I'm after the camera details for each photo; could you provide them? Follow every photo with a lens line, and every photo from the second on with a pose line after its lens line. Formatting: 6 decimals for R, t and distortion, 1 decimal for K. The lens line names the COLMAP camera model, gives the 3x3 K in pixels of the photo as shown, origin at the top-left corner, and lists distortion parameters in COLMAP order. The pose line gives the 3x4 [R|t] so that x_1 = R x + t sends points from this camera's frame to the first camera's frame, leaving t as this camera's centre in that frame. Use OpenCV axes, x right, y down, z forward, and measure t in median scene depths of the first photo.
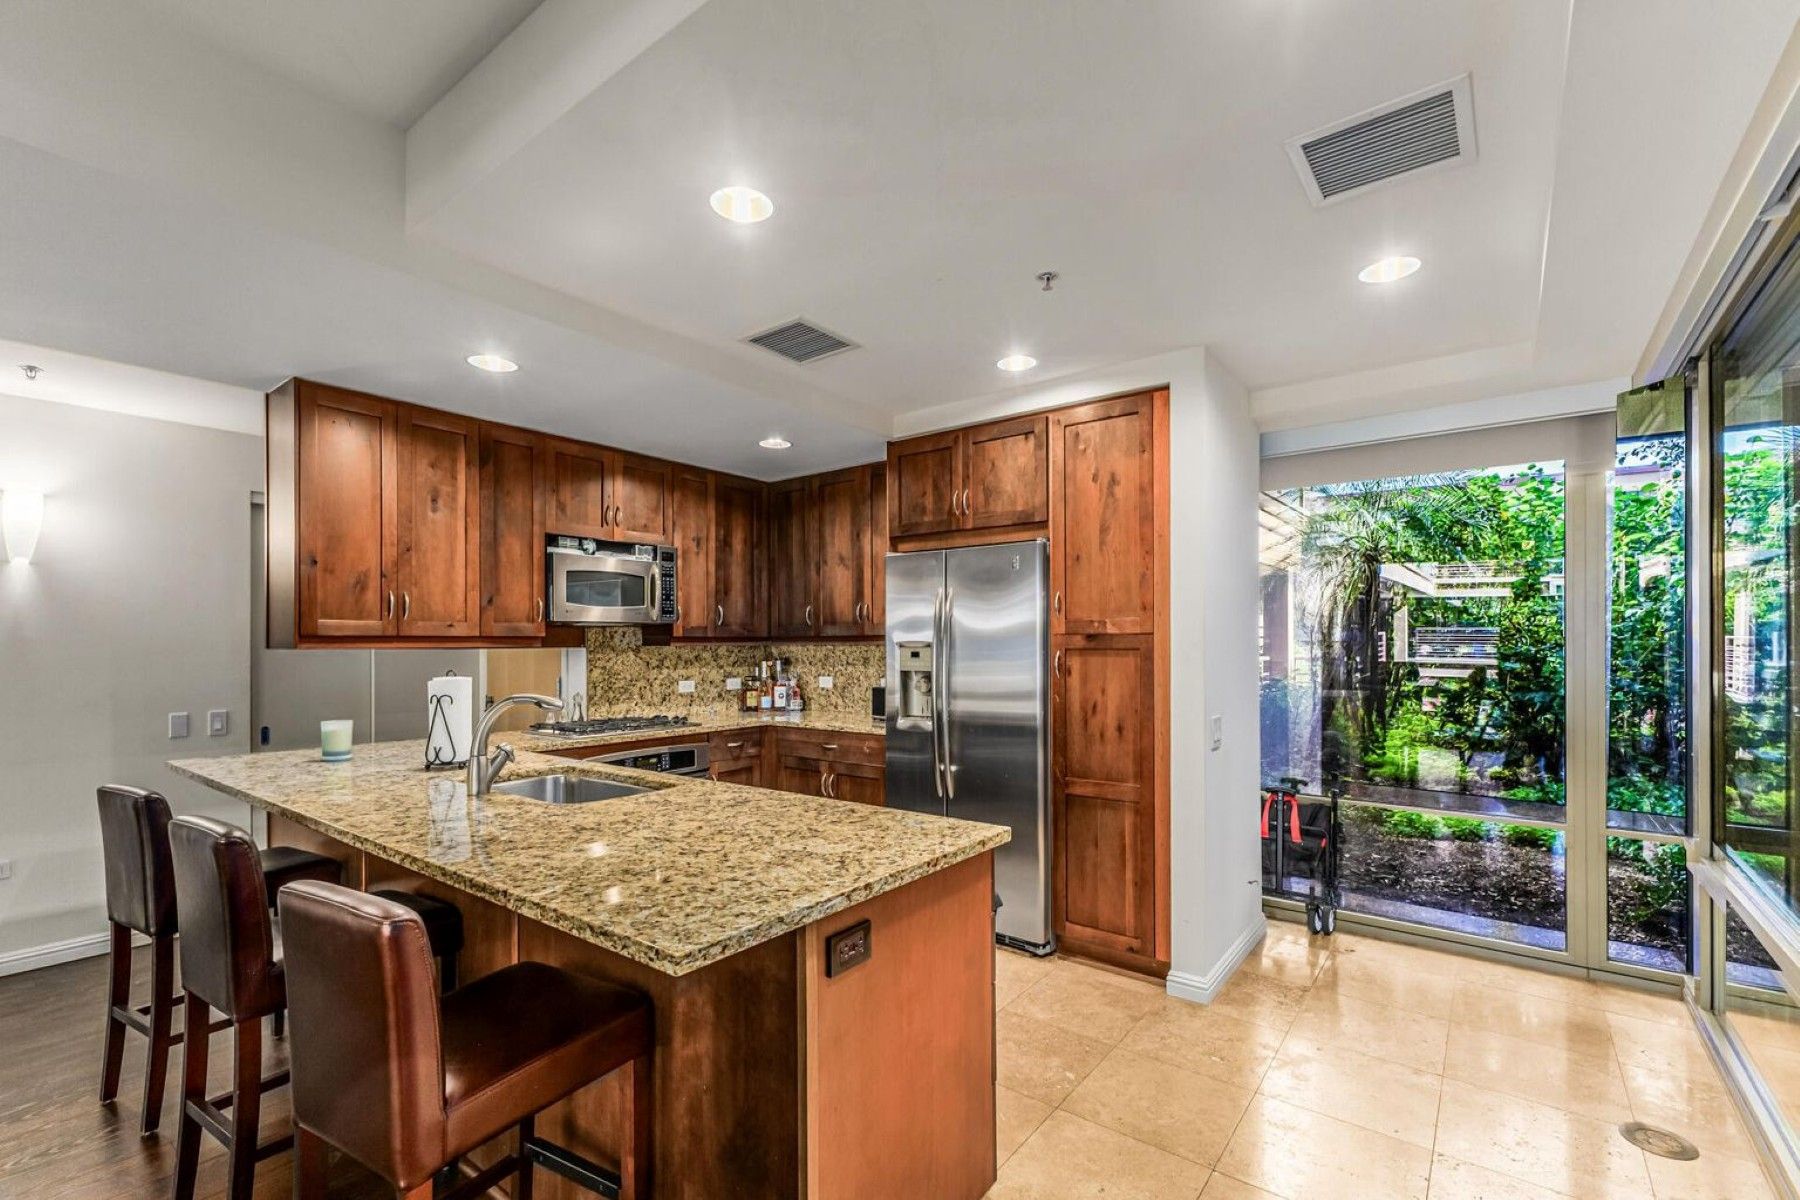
lens RADIAL K [[777.2, 0, 887.2], [0, 777.2, 642.6], [0, 0, 1]] dist [0.013709, -0.002435]
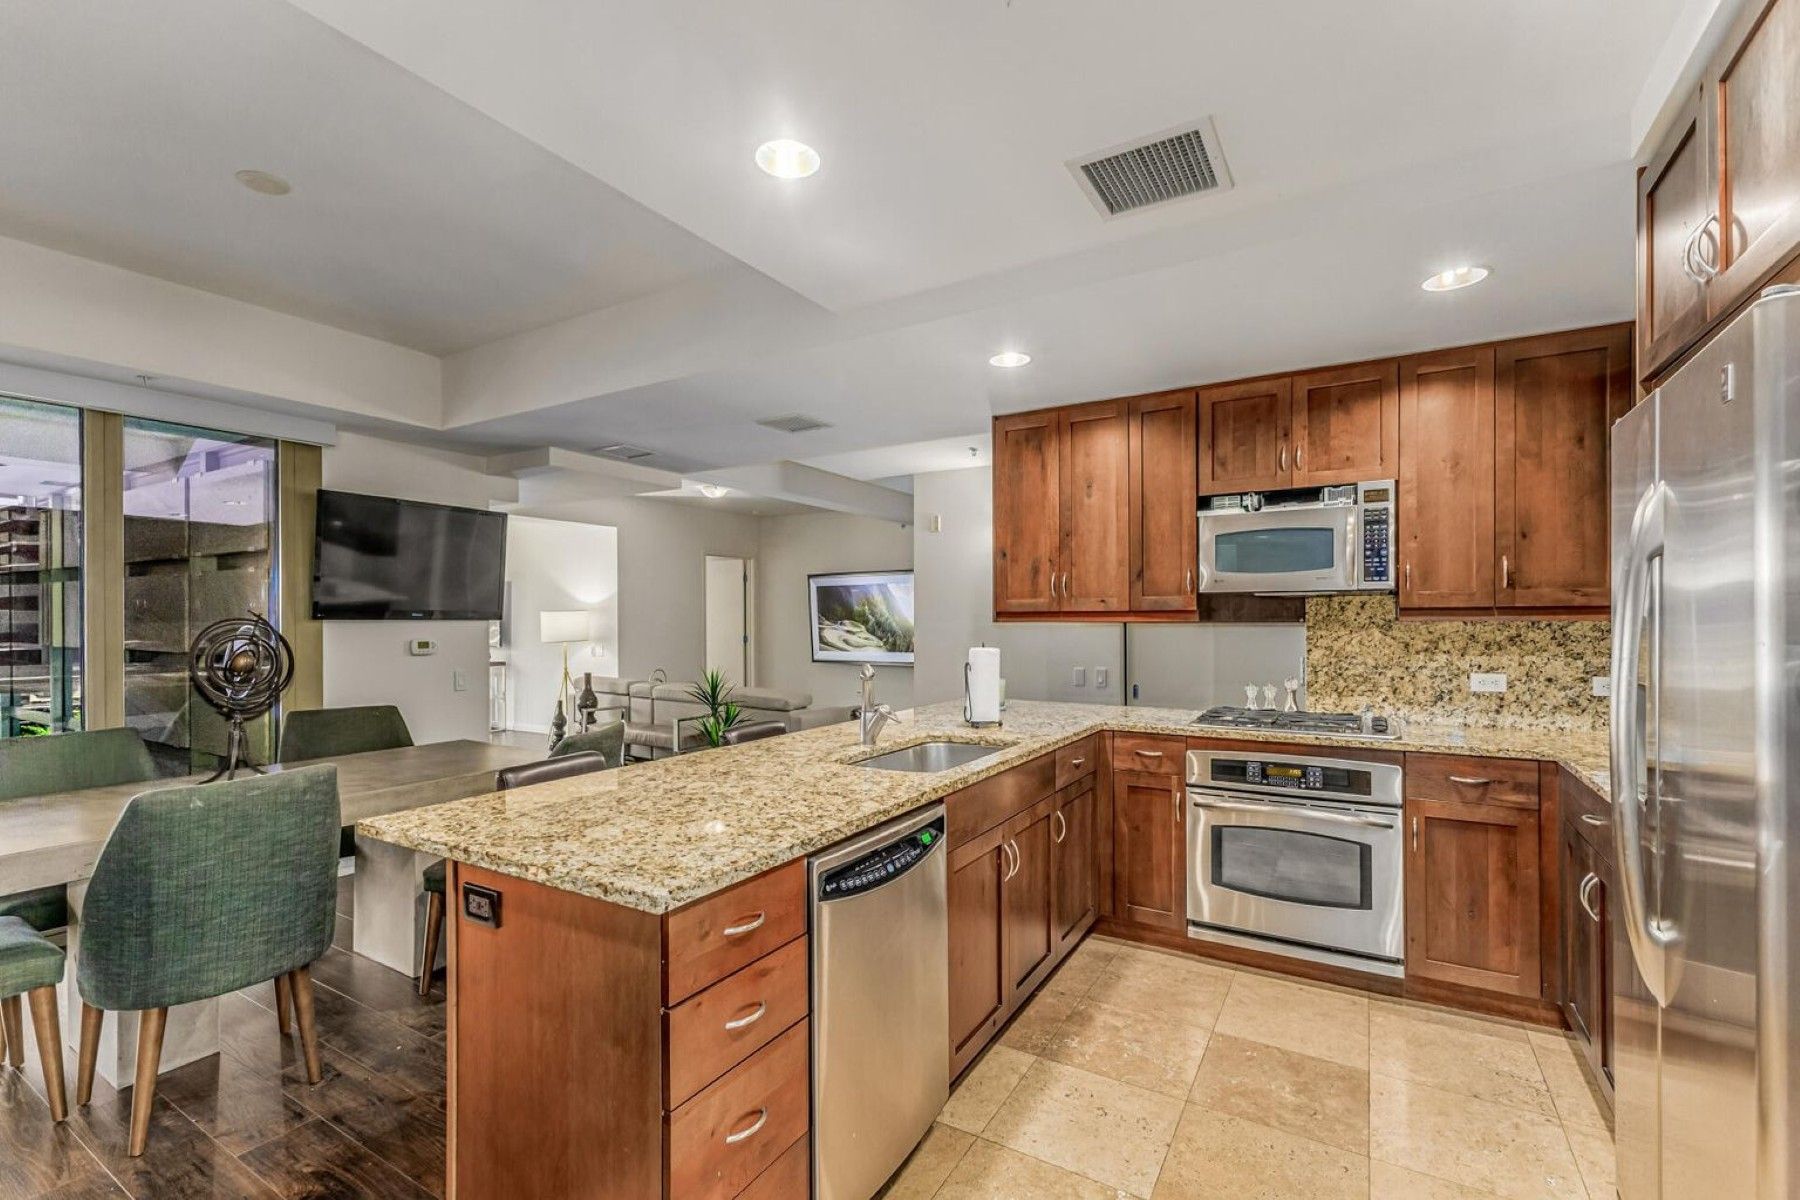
lens RADIAL K [[777.2, 0, 910.5], [0, 777.2, 616.4], [0, 0, 1]] dist [0.013709, -0.002435]
pose [[0.134454, 0.000807, -0.990919, 0.480722], [0.003996, 0.999991, 0.001357, -0.003363], [0.990912, -0.004143, 0.134450, 0.628107]]
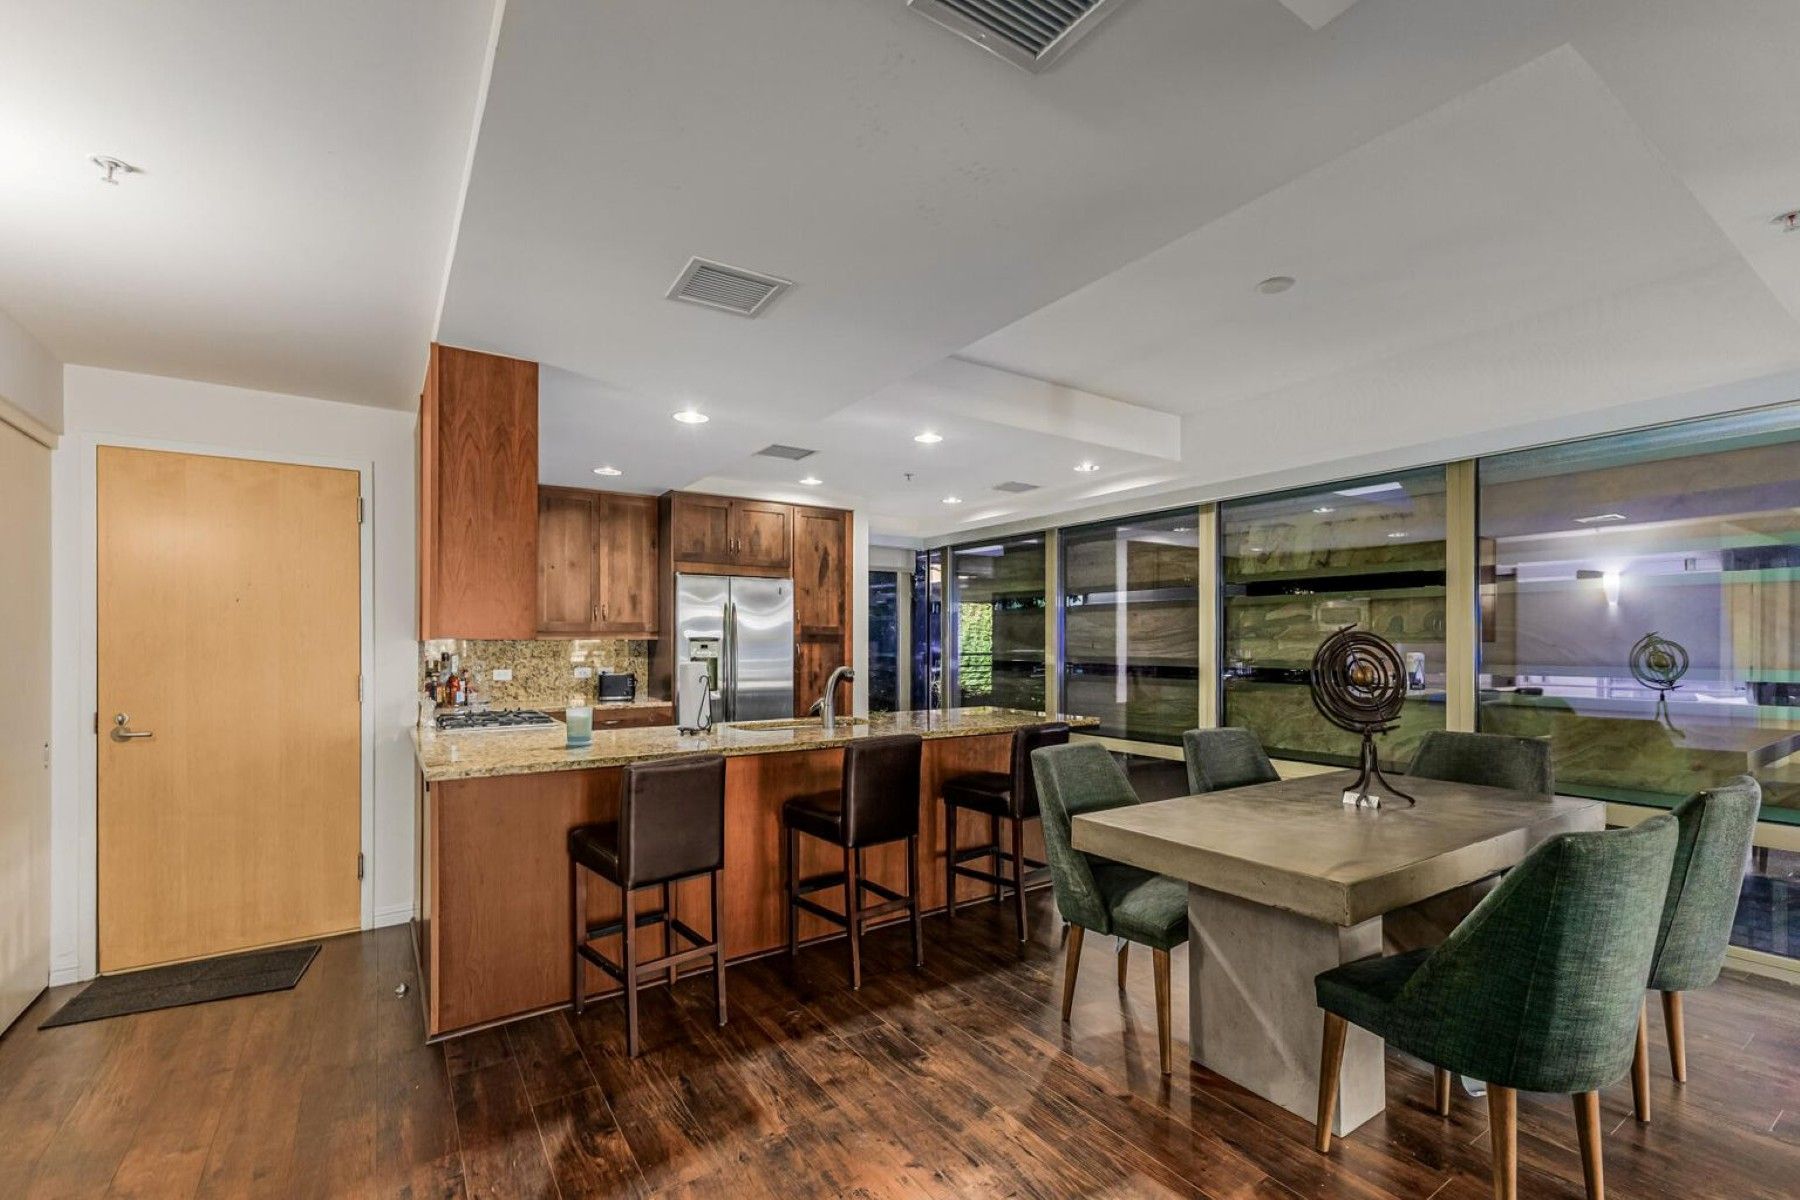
lens RADIAL K [[777.2, 0, 895.1], [0, 777.2, 646.4], [0, 0, 1]] dist [0.013709, -0.002435]
pose [[0.305771, -0.001108, 0.952104, -1.226152], [-0.002265, 0.999996, 0.001892, 0.012027], [-0.952102, -0.002735, 0.305767, 0.223726]]
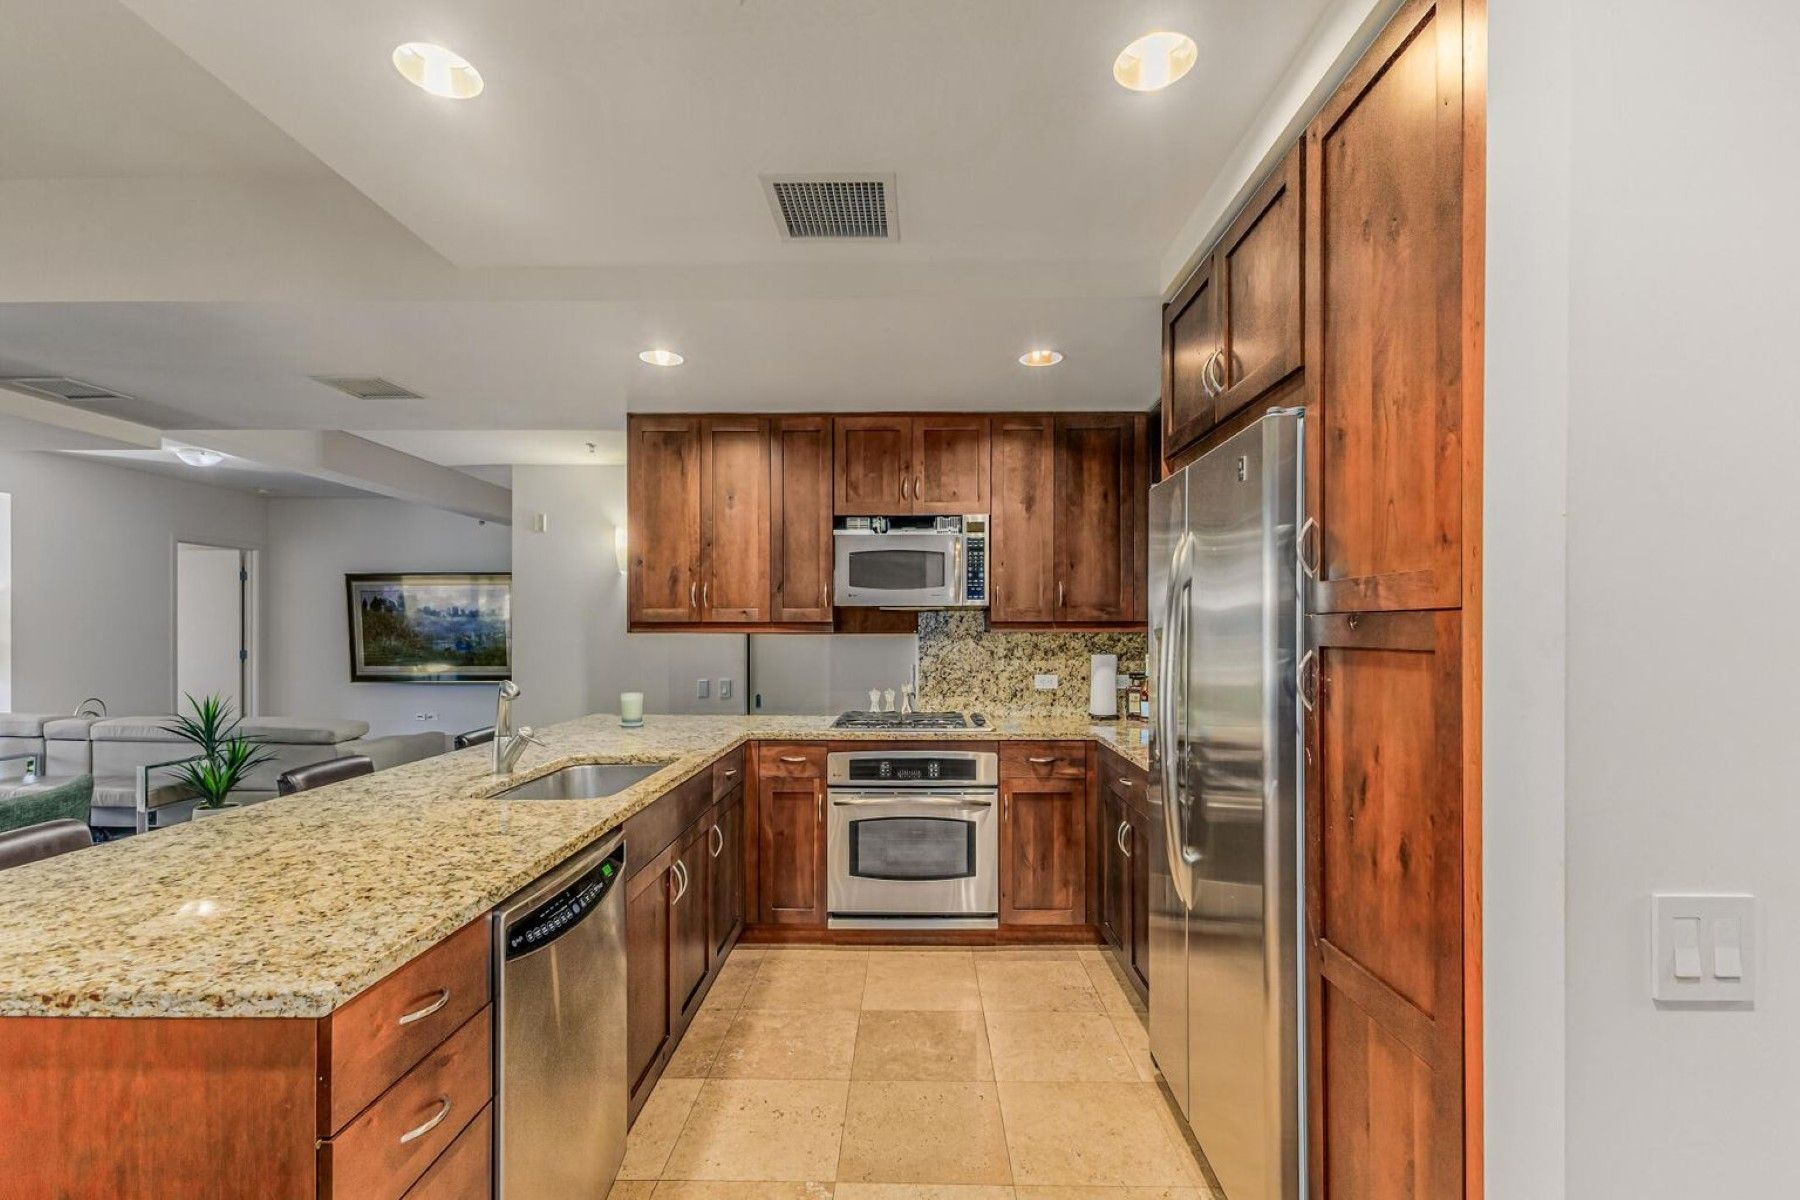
lens RADIAL K [[777.2, 0, 899.9], [0, 777.2, 625.6], [0, 0, 1]] dist [0.013709, -0.002435]
pose [[0.603889, 0.000690, -0.797068, 0.447106], [-0.002635, 0.999996, -0.001131, -0.002756], [0.797064, 0.002783, 0.603888, 0.551234]]
